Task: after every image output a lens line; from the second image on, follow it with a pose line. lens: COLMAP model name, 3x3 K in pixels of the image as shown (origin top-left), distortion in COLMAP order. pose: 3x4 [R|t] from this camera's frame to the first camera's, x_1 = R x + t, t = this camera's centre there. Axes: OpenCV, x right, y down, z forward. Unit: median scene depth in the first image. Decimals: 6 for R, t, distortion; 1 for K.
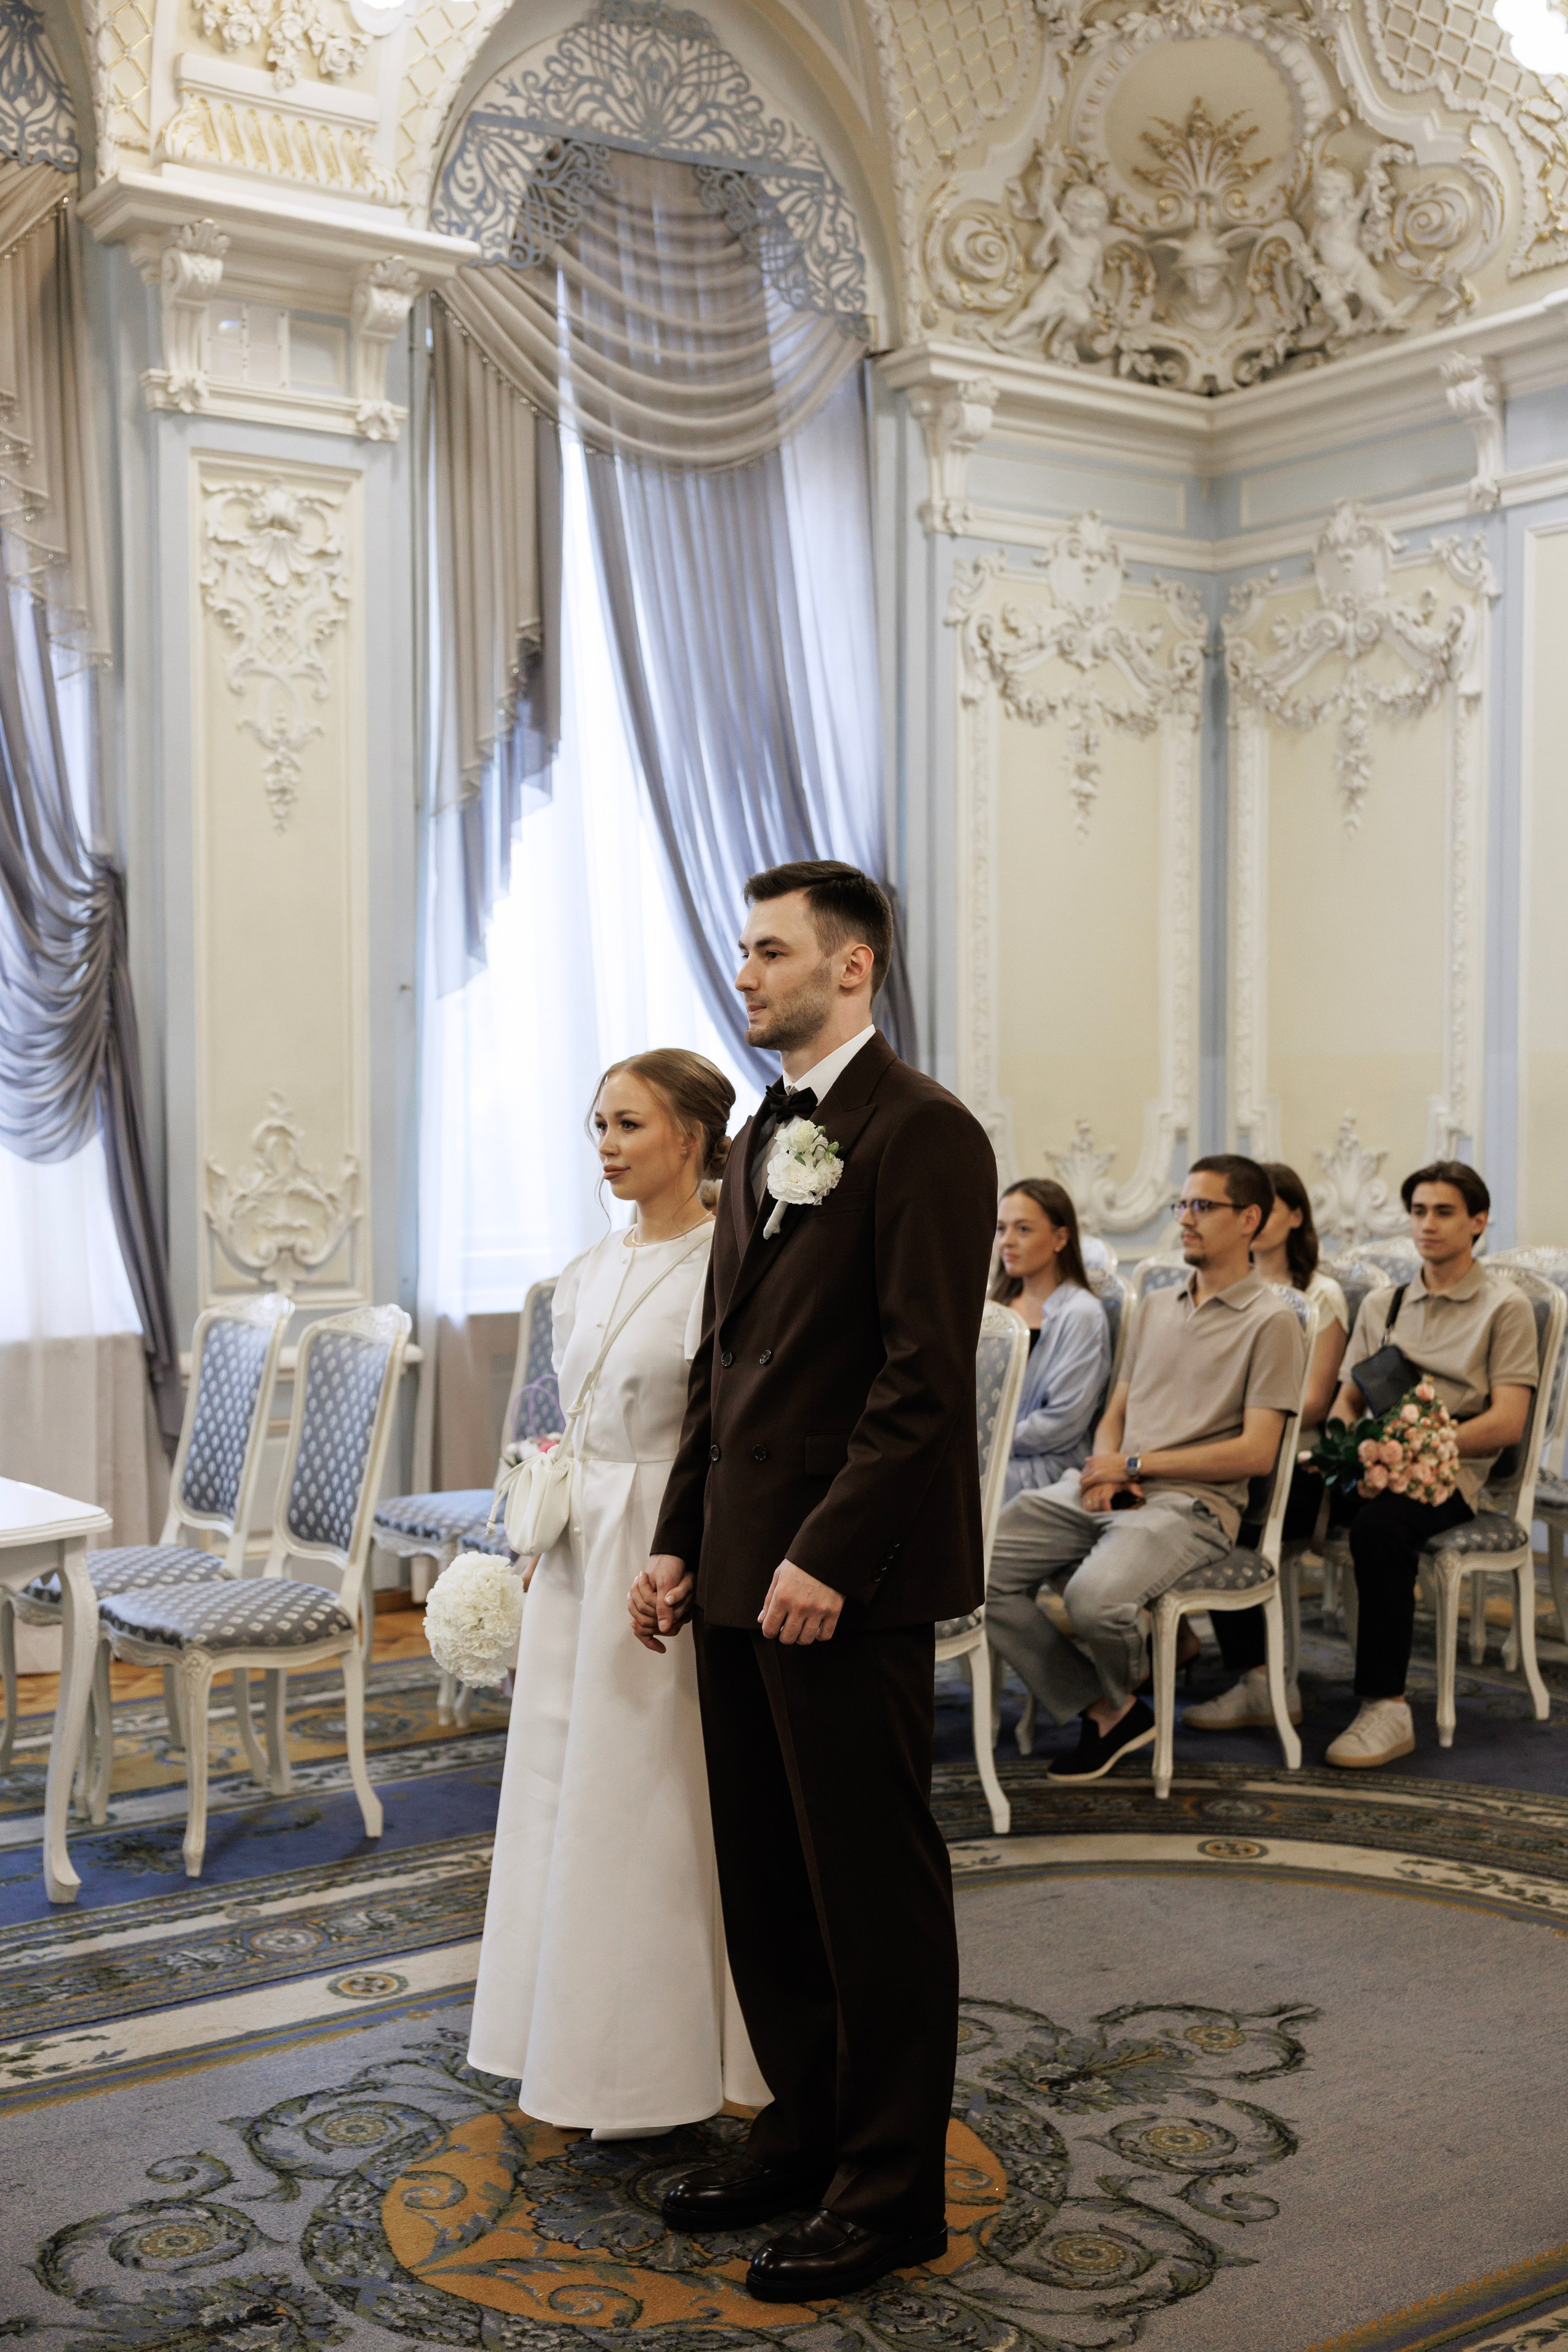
lens RADIAL K [[2705.6, 0, 785.3], [0, 2705.6, 1179.3], [0, 0, 1]] dist [0.042945, -0.121957]
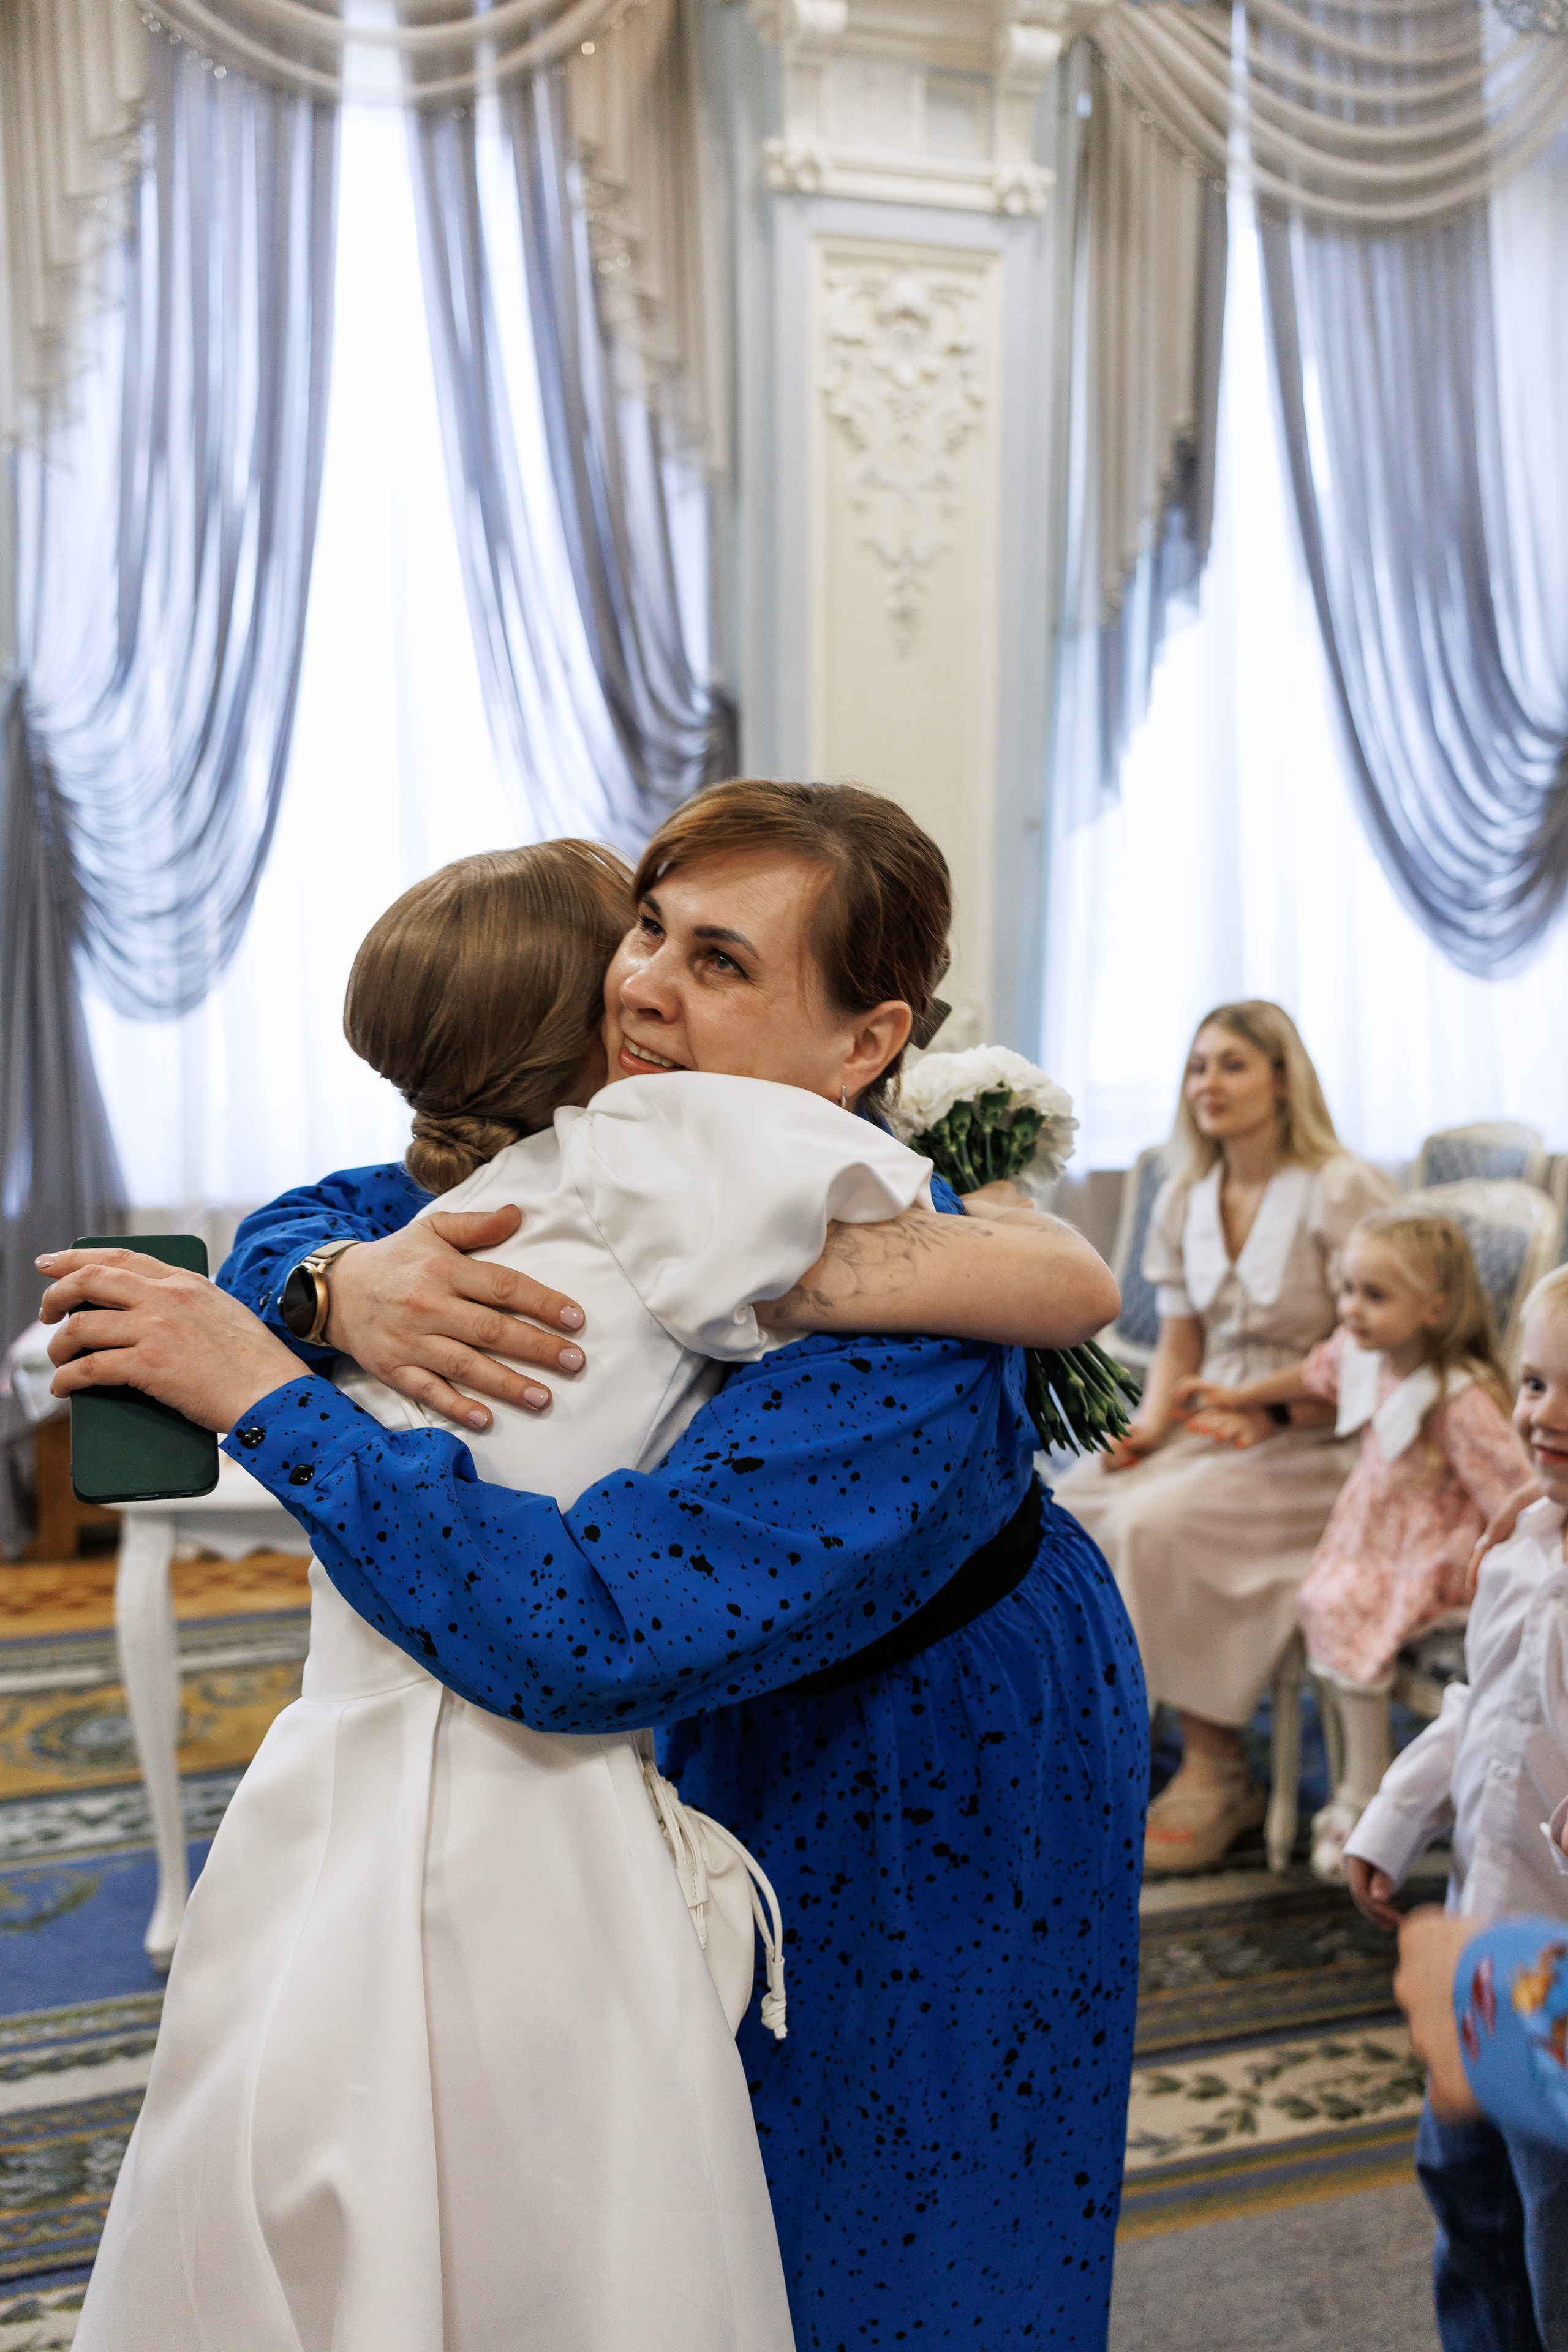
lens RADIAL K [[1924.8, 0, 784.3], [0, 1924.8, 1177.0], [0, 0, 1]] dist [0.086253, -0.054650]
pose [[0.944641, 0.042770, -0.325306, 0.003781], [-0.014386, 0.995913, 0.089164, -0.006649], [0.327790, -0.079548, 0.941396, 0.329637]]
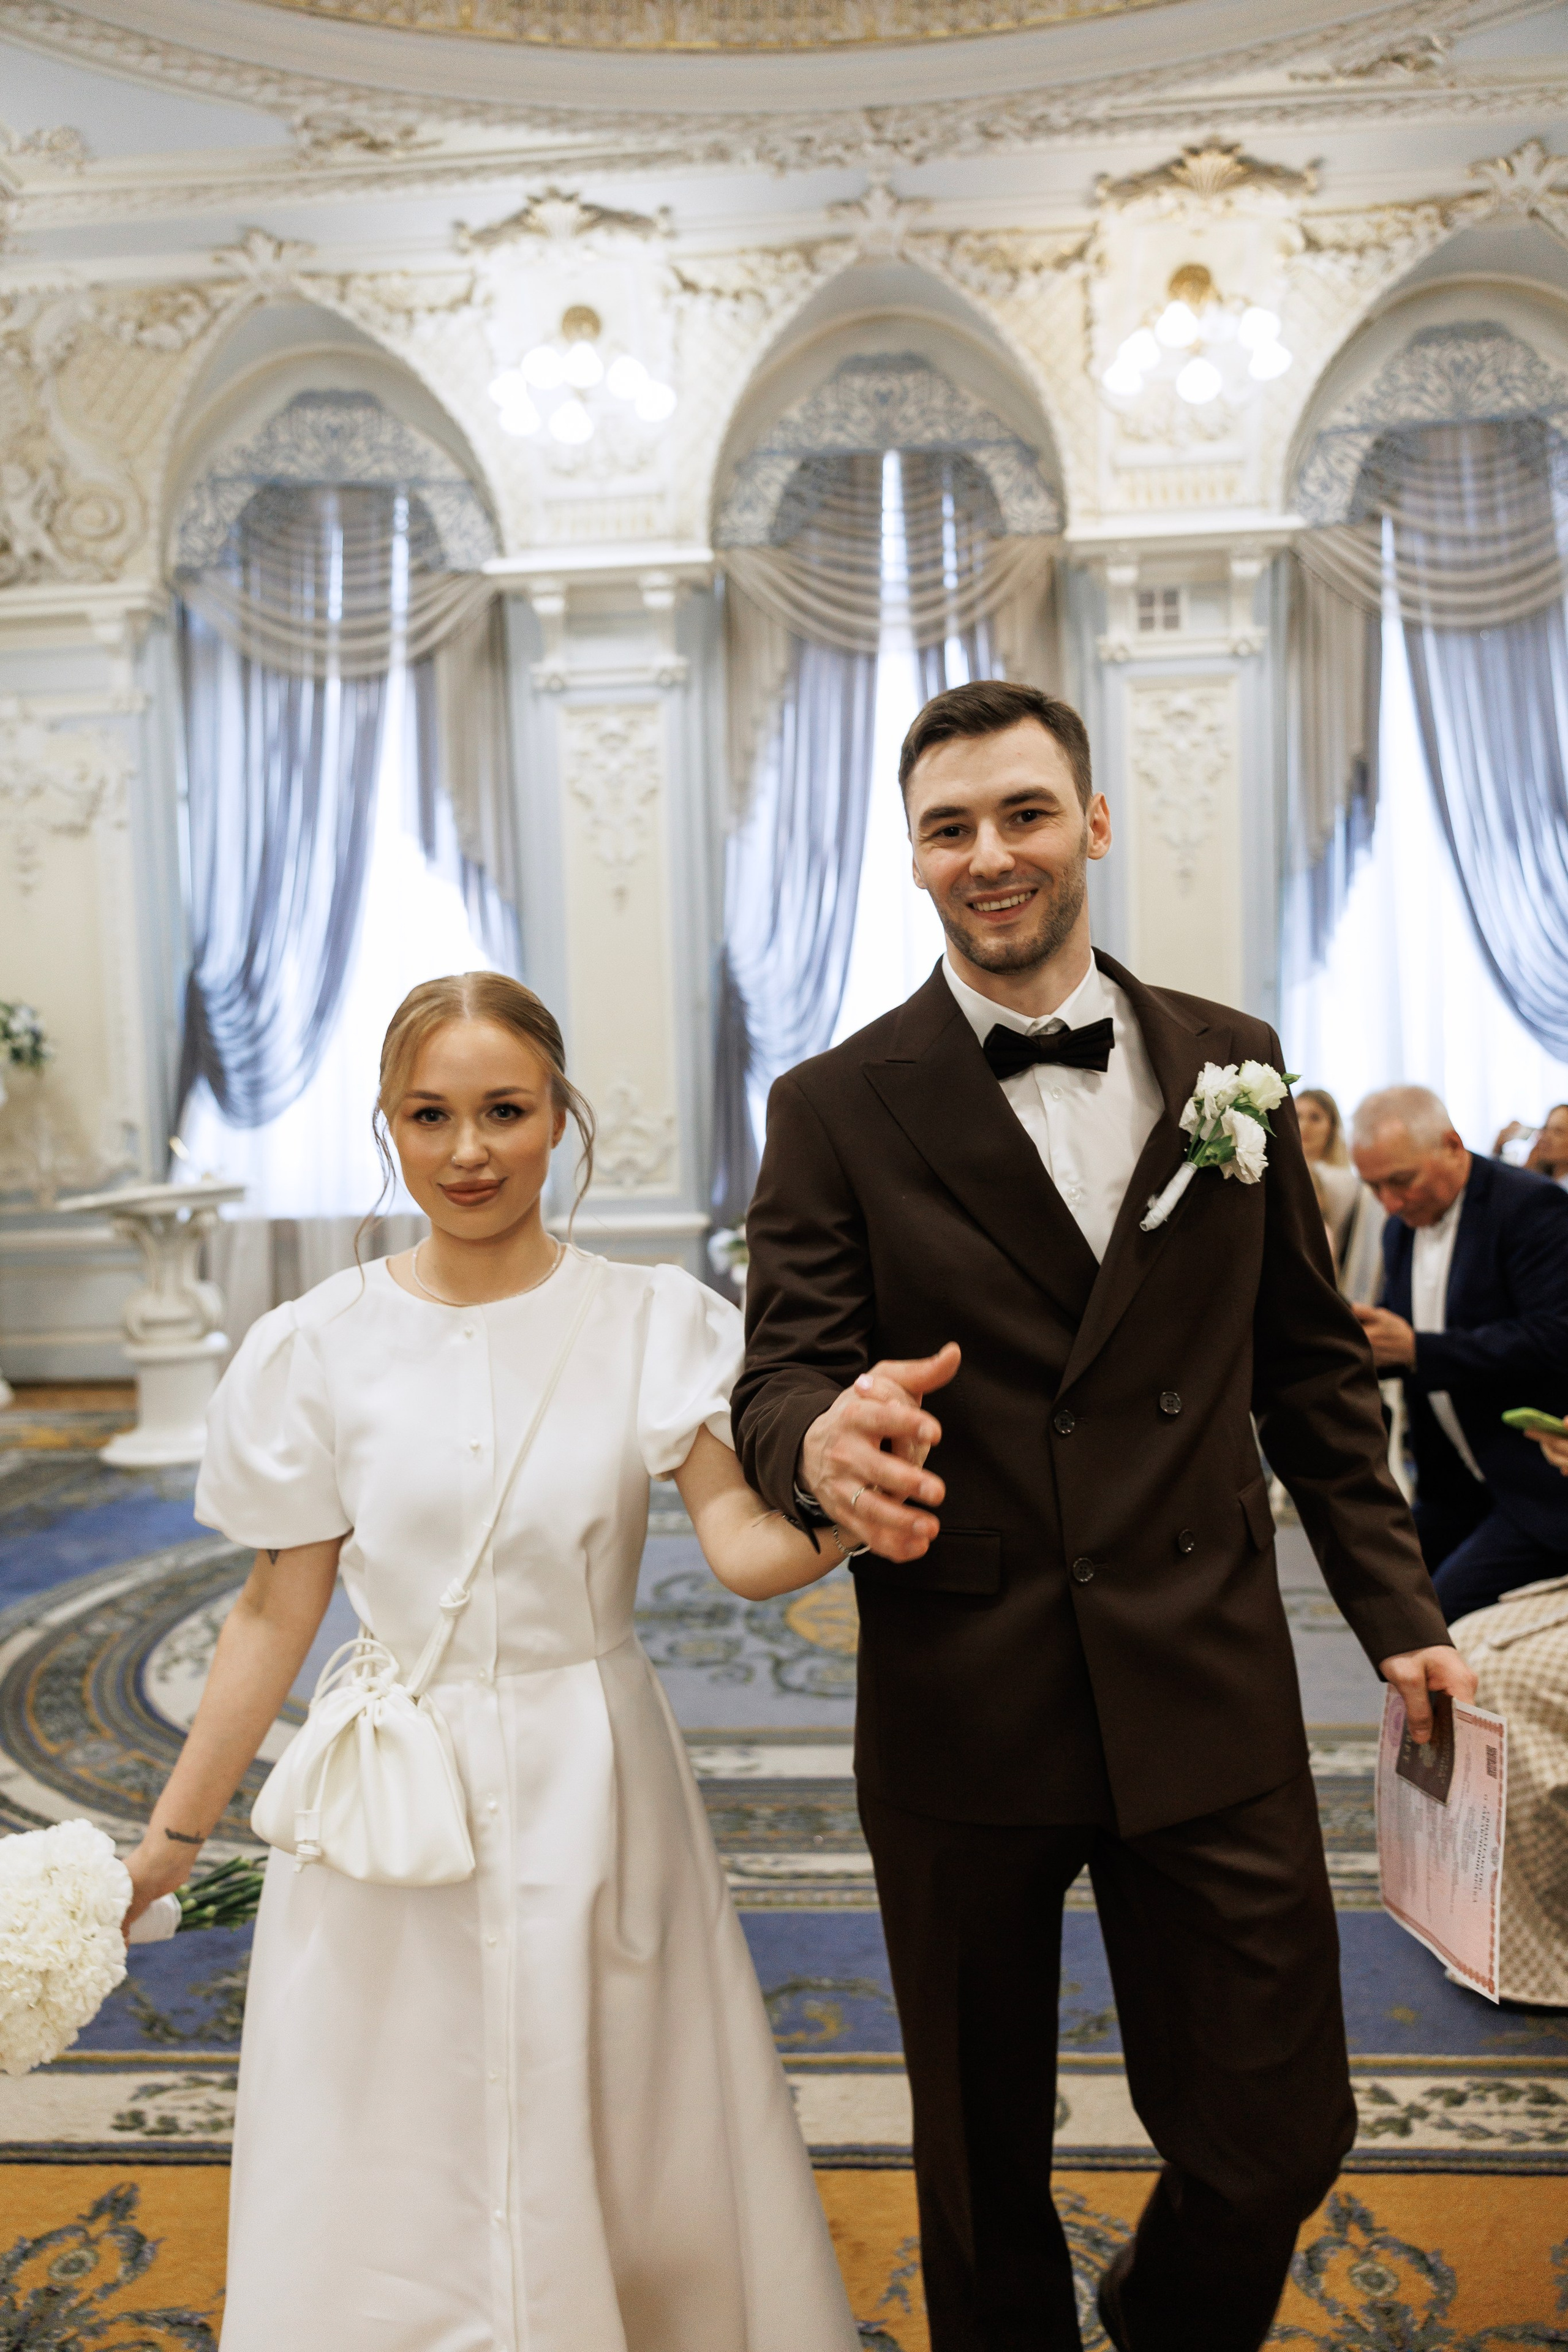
lens RADIAL K [[1831.1, 0, 785.2], [0, 1831.1, 1179.6], [0, 0, 1]] dist [0.009157, -0.013838]
pose [[0.763143, 0.020302, -0.645910, 0.364728], [0.005475, 0.999267, 0.037878, 0.003227], [0.646206, -0.032442, 0.762473, -0.038920]]
